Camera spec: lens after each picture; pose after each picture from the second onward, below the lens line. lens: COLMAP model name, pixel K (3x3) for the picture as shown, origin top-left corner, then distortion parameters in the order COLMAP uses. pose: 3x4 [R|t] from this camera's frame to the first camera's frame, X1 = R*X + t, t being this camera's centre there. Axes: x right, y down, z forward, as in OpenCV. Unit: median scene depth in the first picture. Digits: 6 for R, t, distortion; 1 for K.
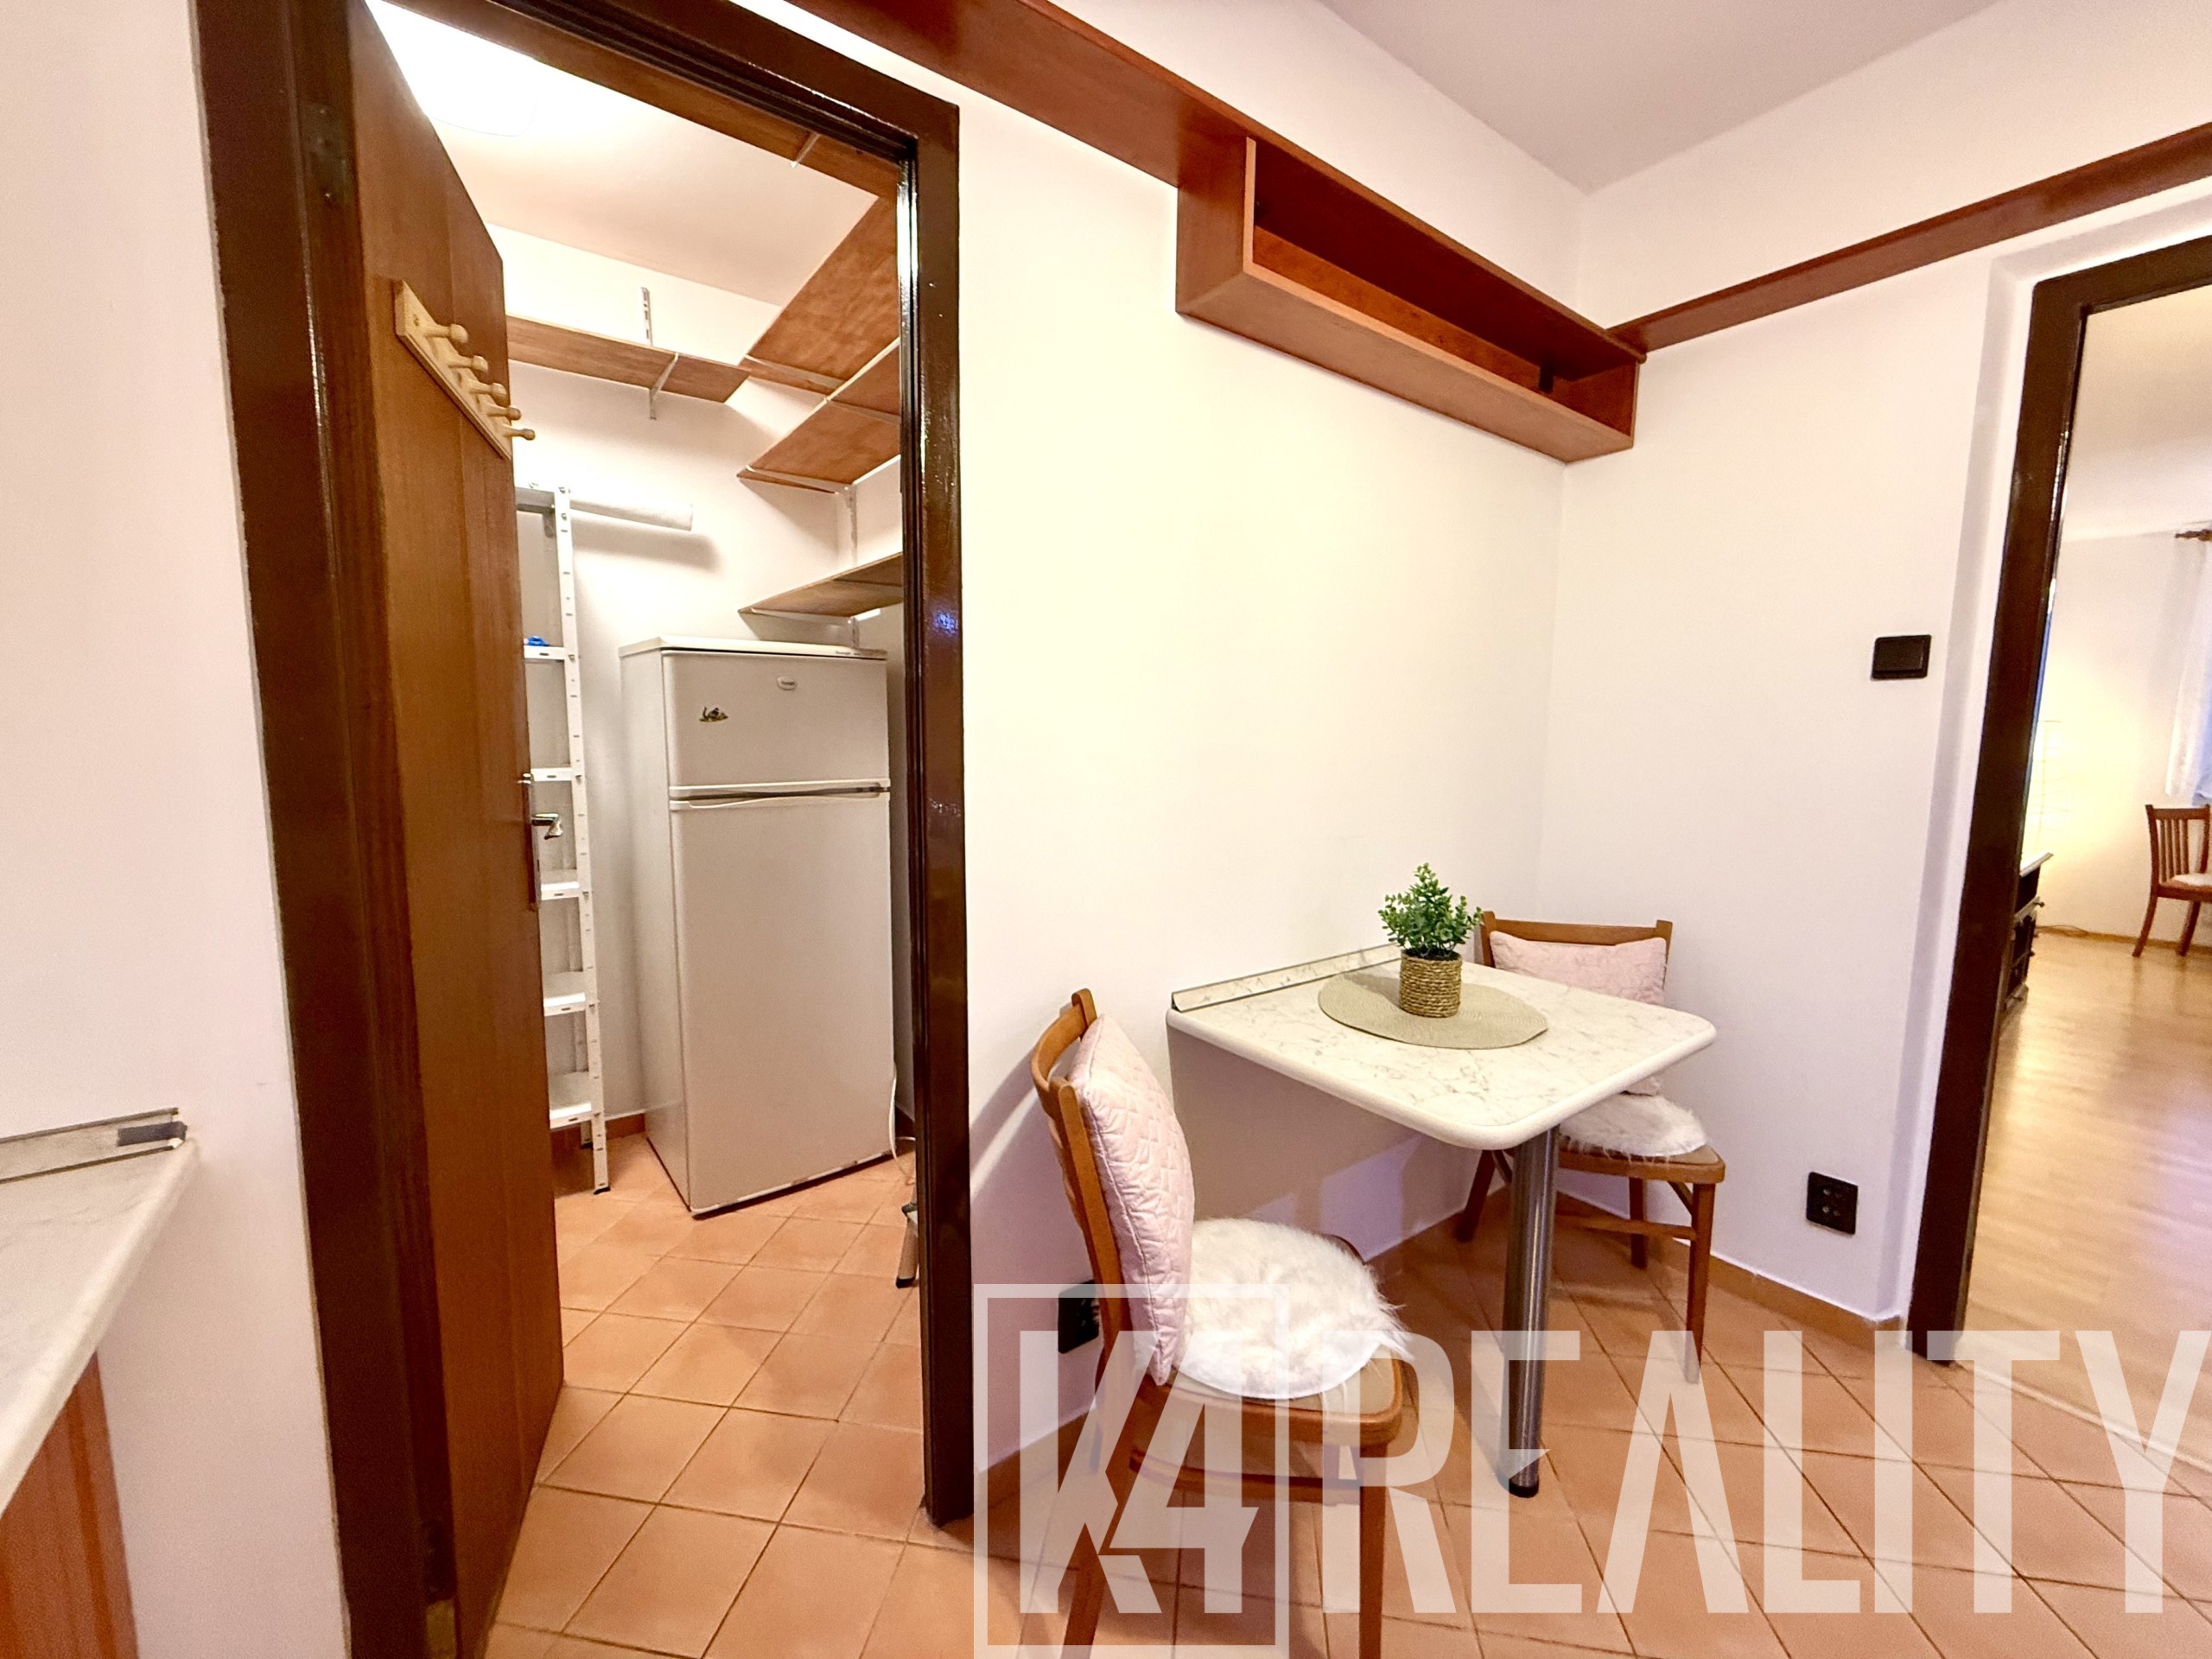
lens RADIAL K [[875.6, 0, 1100.7], [0, 875.6, 833.8], [0, 0, 1]] dist [-0.000255, 0.000065]
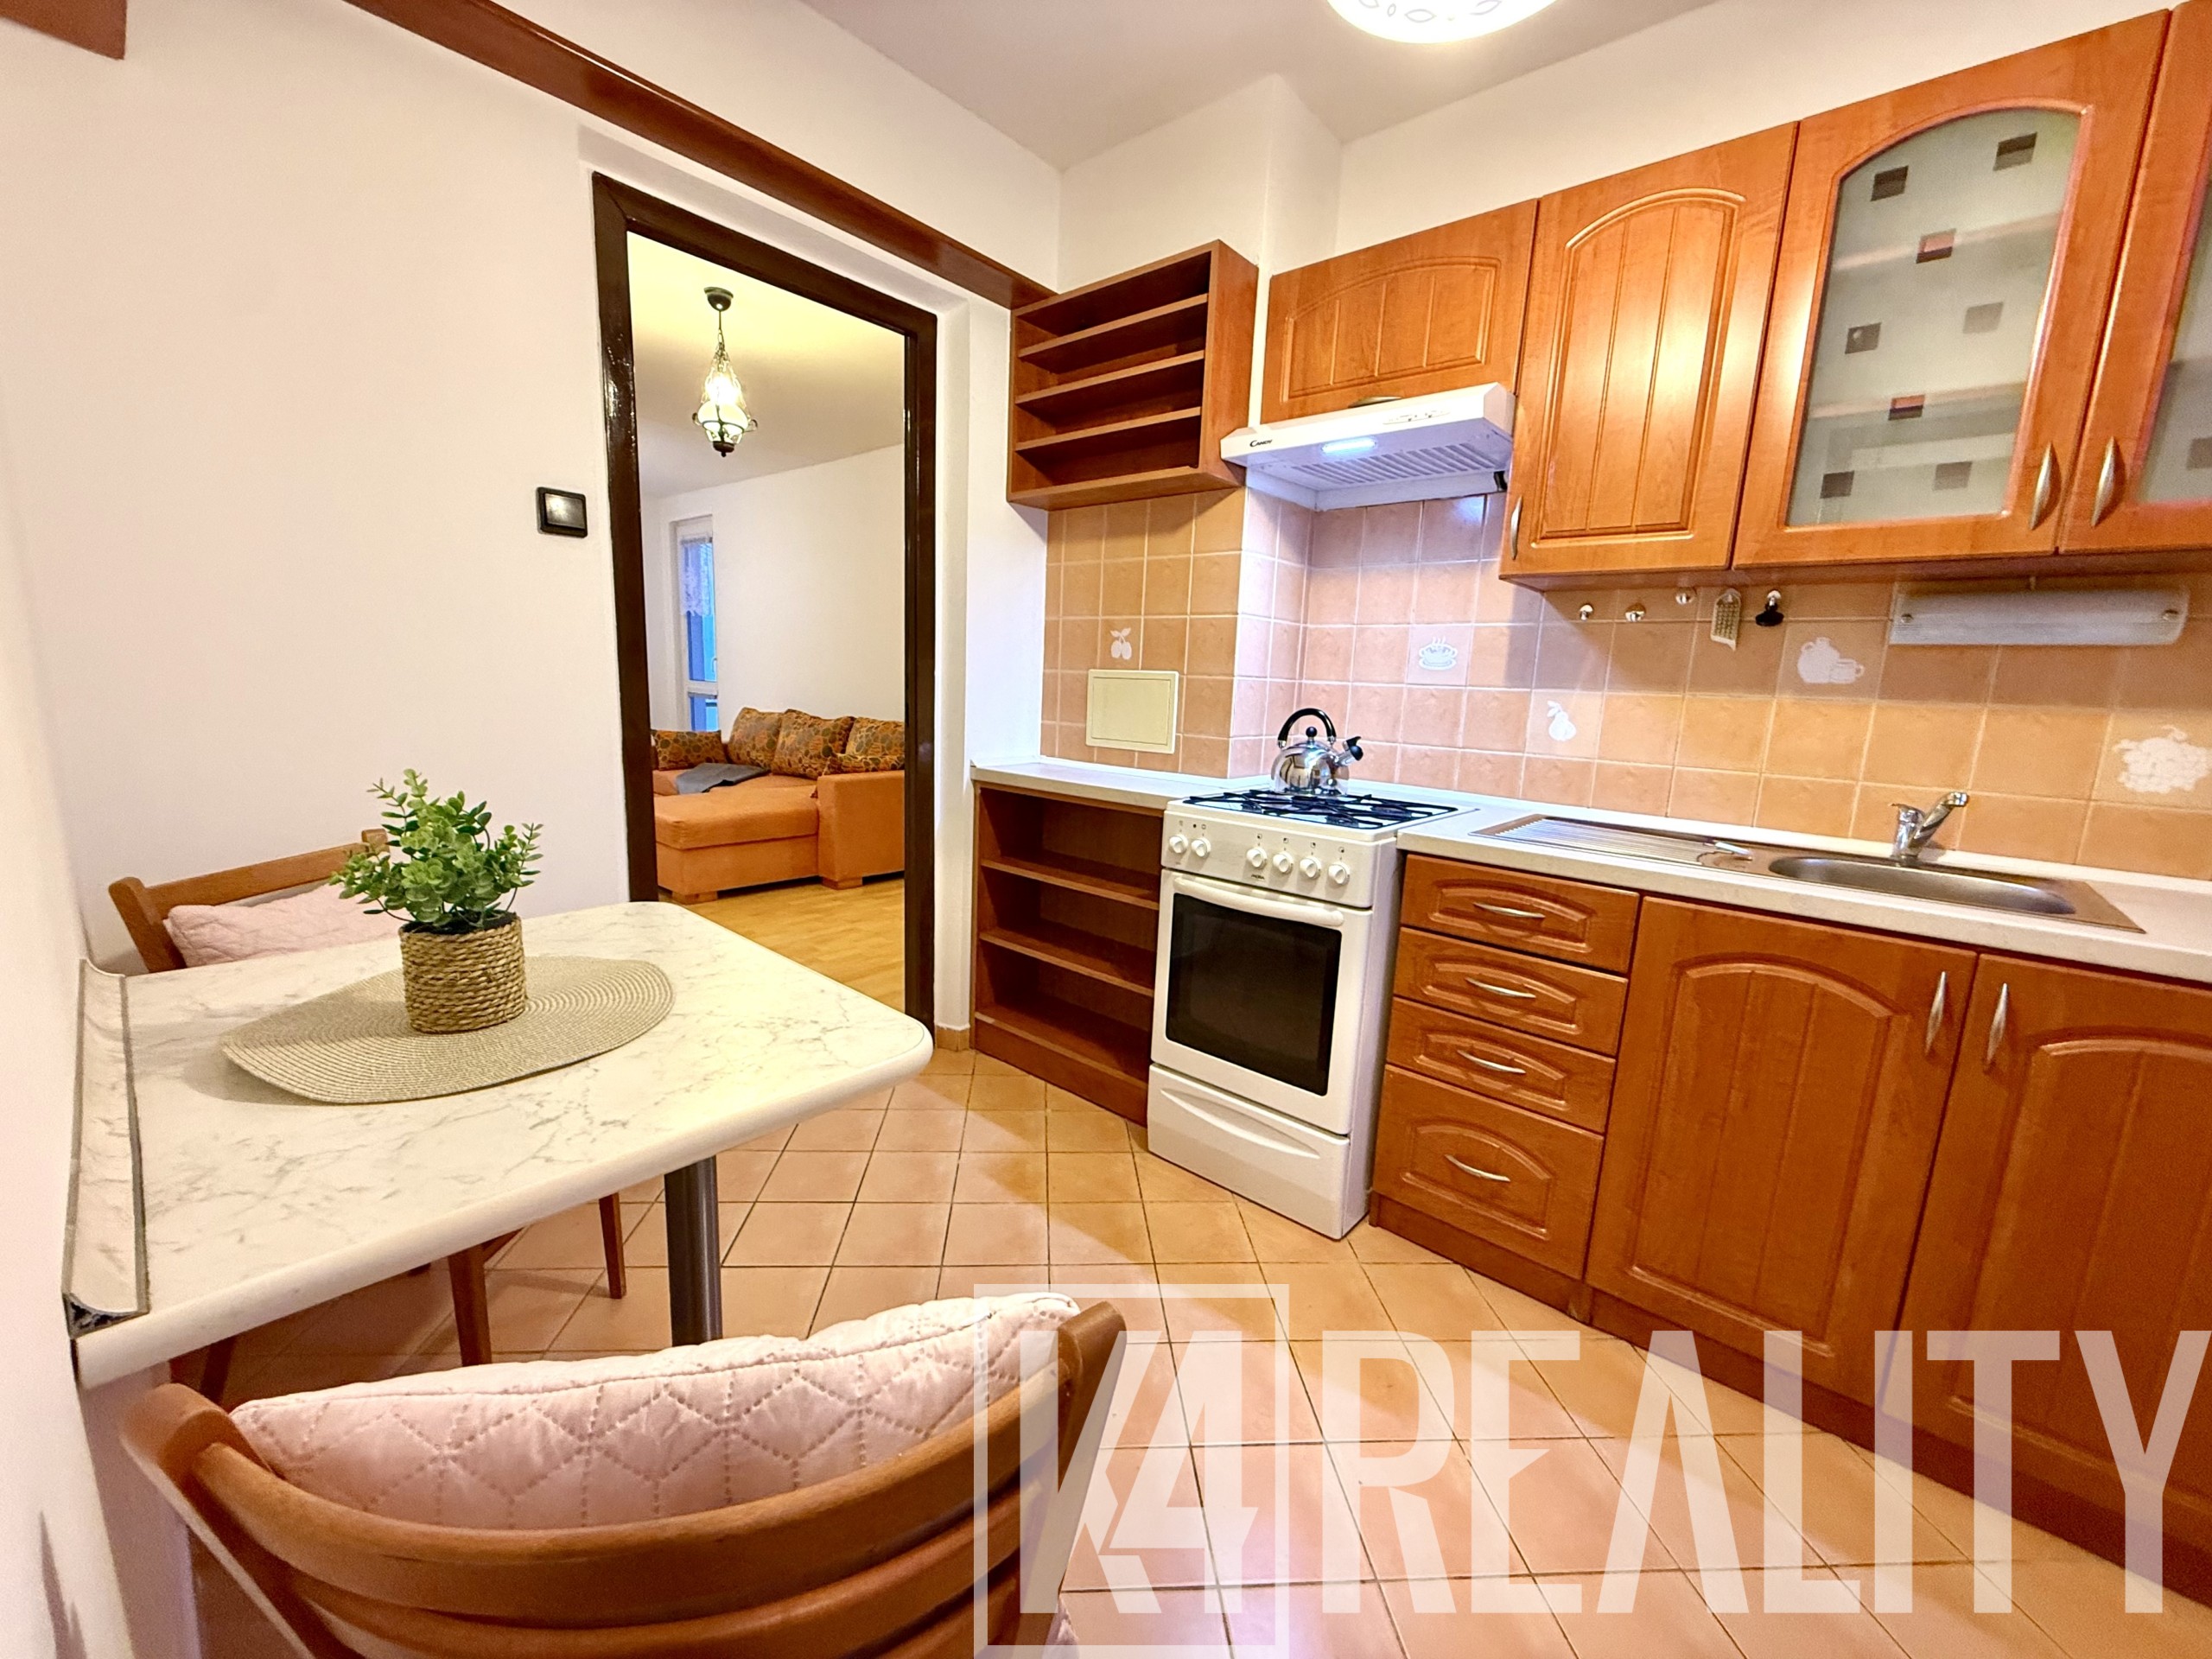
lens RADIAL K [[875.6, 0, 1100.7], [0, 875.6, 833.8], [0, 0, 1]] dist [-0.000255, 0.000065]
pose [[-0.201229, -0.187260, 0.961478, -0.234821], [0.069087, 0.976399, 0.204626, -0.008607], [-0.977105, 0.107602, -0.183542, 0.638623]]
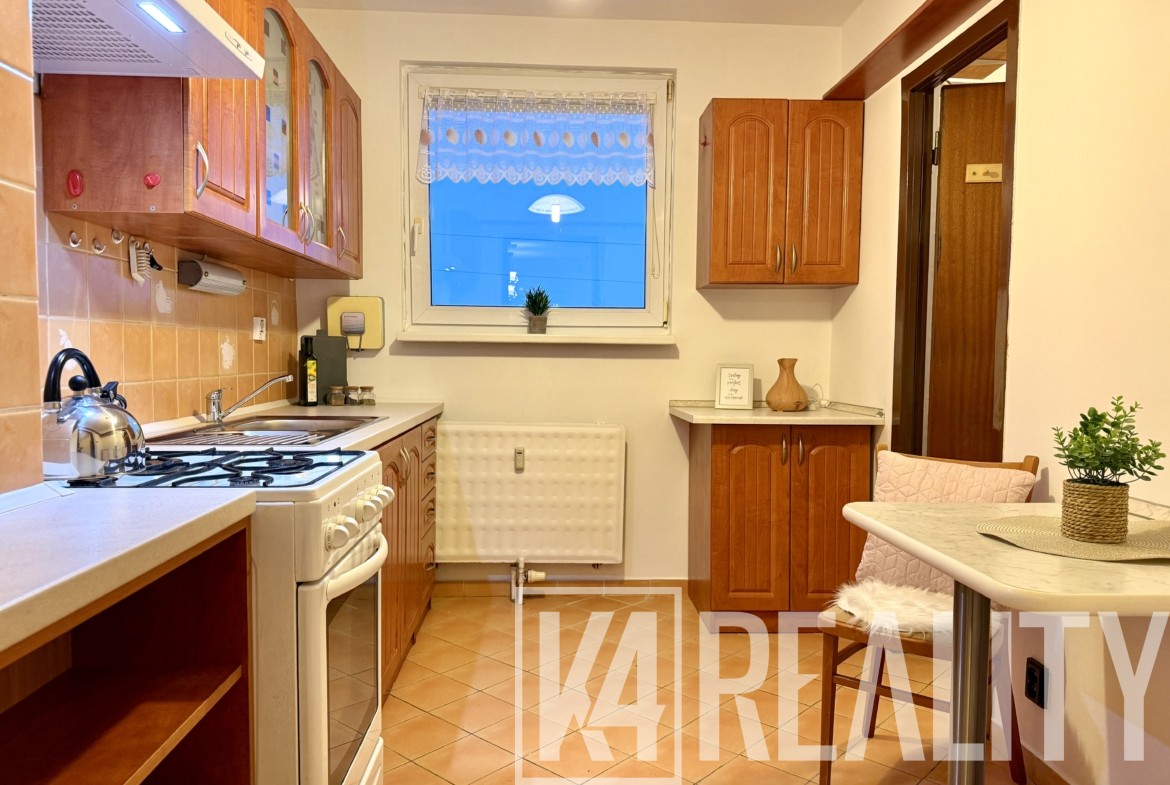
lens RADIAL K [[812.8, 0, 588.4], [0, 812.8, 399.9], [0, 0, 1]] dist [0.097777, -0.140551]
pose [[-0.555527, 0.034081, -0.830800, 1.406979], [-0.108767, 0.987596, 0.113242, -0.001383], [0.824354, 0.153273, -0.544929, 0.954474]]
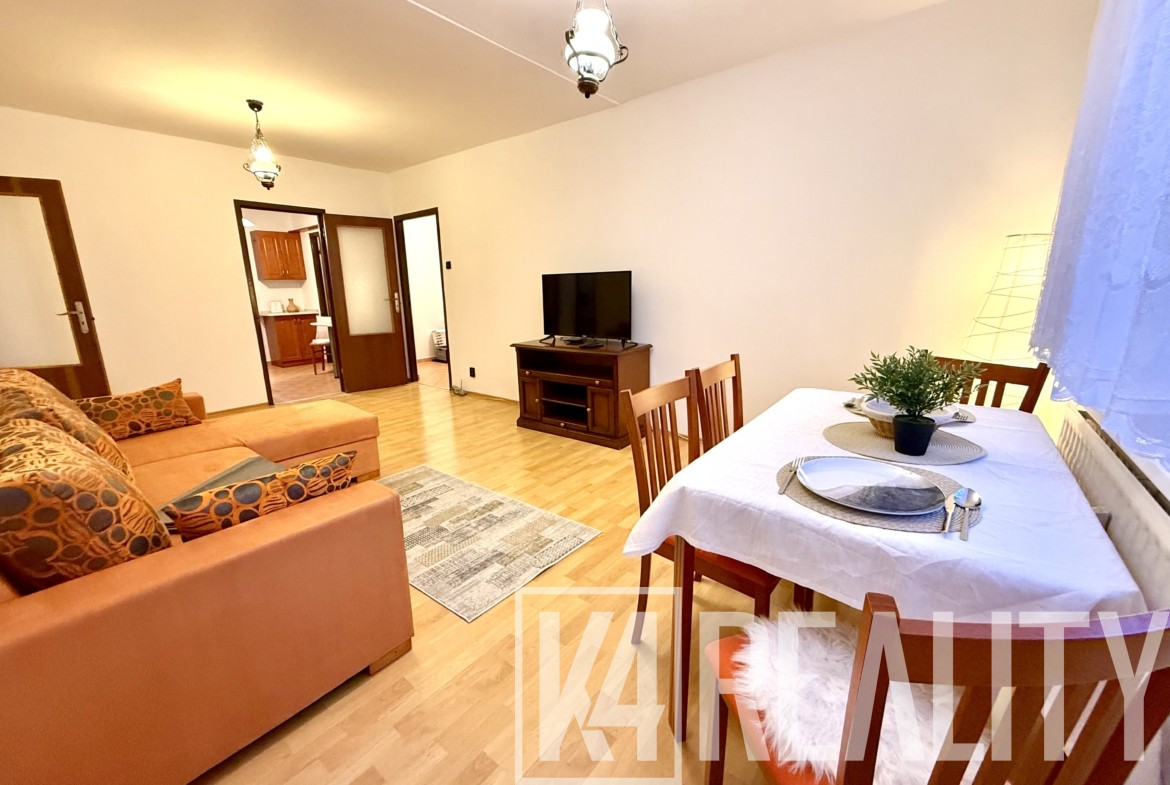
lens RADIAL K [[458.2, 0, 585.0], [0, 458.2, 392.5], [0, 0, 1]] dist [-0.000502, -0.000027]
pose [[0.245333, 0.199916, -0.948602, 4.639252], [-0.089931, 0.978980, 0.183059, -0.109477], [0.965259, 0.040398, 0.258154, 1.915023]]
